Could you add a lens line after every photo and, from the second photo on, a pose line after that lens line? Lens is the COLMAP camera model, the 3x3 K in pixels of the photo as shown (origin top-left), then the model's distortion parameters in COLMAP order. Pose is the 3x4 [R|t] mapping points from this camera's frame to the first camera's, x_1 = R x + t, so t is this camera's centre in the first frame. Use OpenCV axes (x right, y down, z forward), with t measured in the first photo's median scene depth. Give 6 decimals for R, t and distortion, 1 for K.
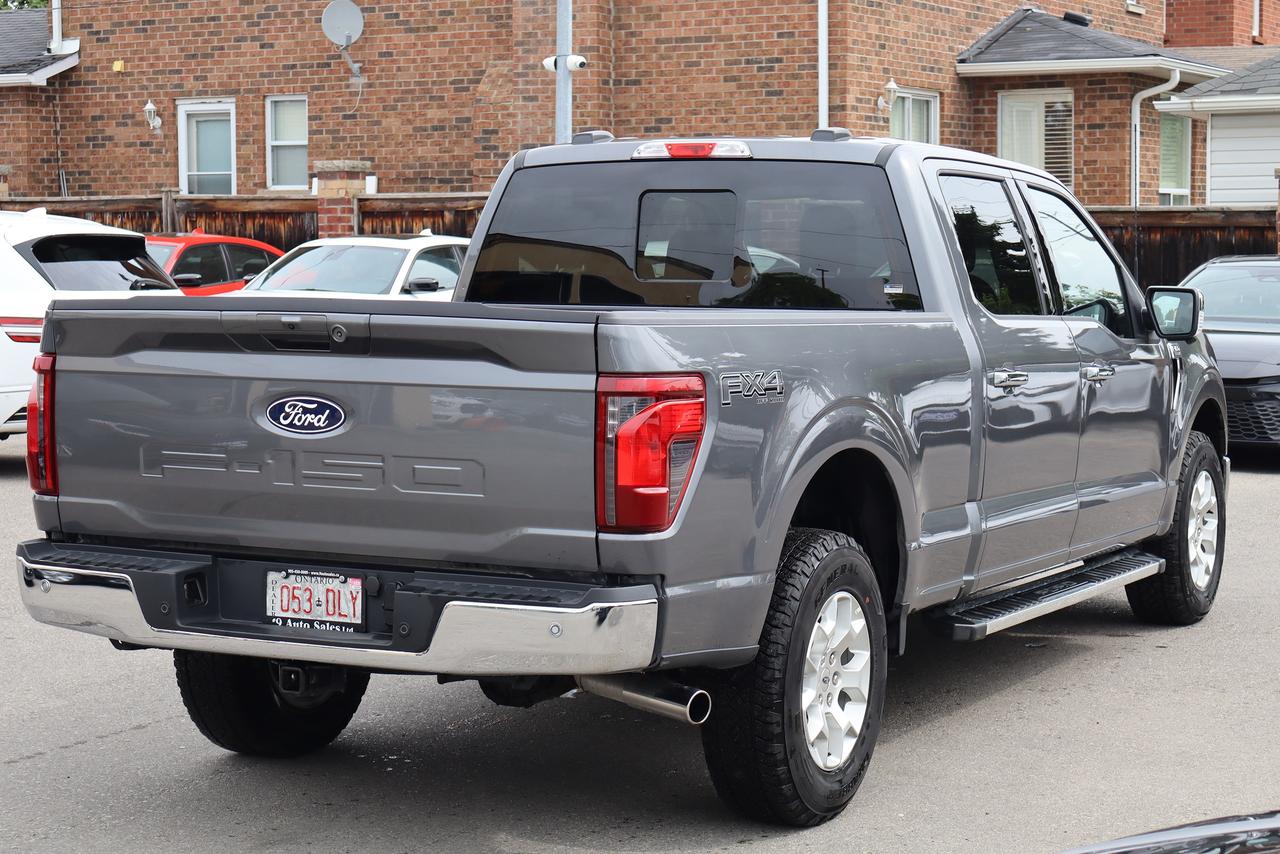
lens RADIAL K [[2589.5, 0, 640.0], [0, 2589.5, 427.0], [0, 0, 1]] dist [0.018125, -0.127088]
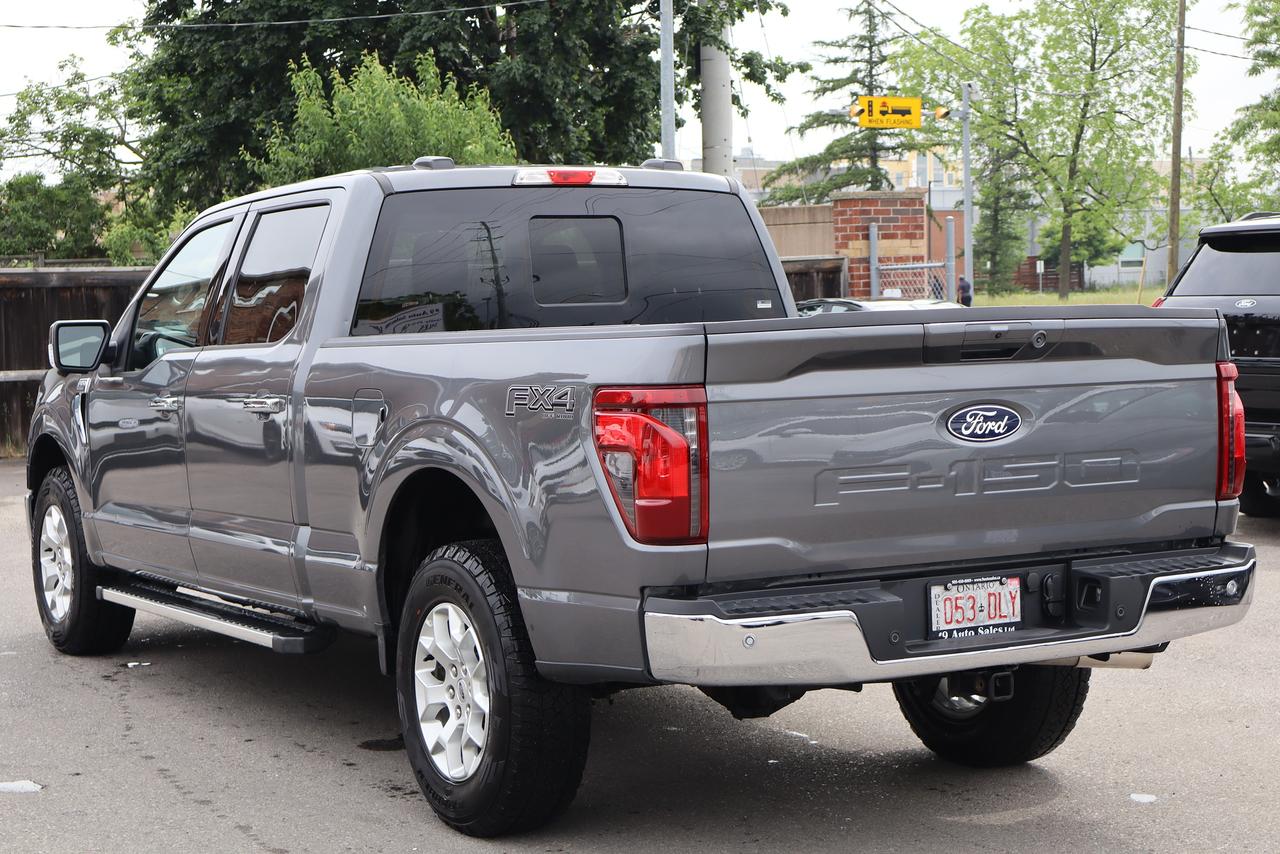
lens RADIAL K [[2275.0, 0, 640.0], [0, 2275.0, 427.0], [0, 0, 1]] dist [0.013592, 0.157823]
pose [[0.550916, -0.069166, 0.831690, -0.263767], [0.084472, 0.996063, 0.026881, -0.010746], [-0.830275, 0.055445, 0.554589, 0.173435]]
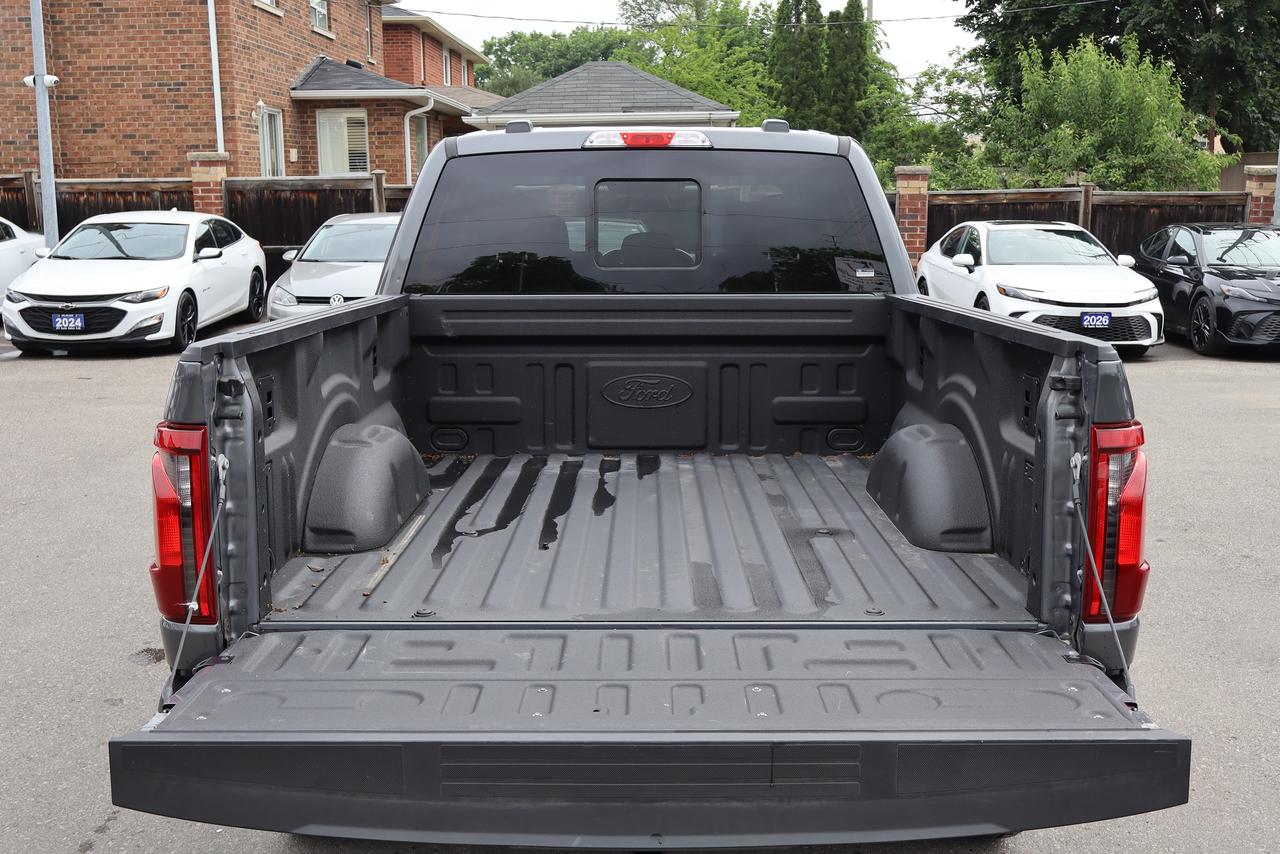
lens RADIAL K [[1373.6, 0, 640.0], [0, 1373.6, 427.0], [0, 0, 1]] dist [-0.009521, -0.008292]
pose [[0.886996, -0.083136, 0.454233, -0.086157], [0.041017, 0.993957, 0.101823, -0.017959], [-0.459953, -0.071685, 0.885045, 0.186651]]
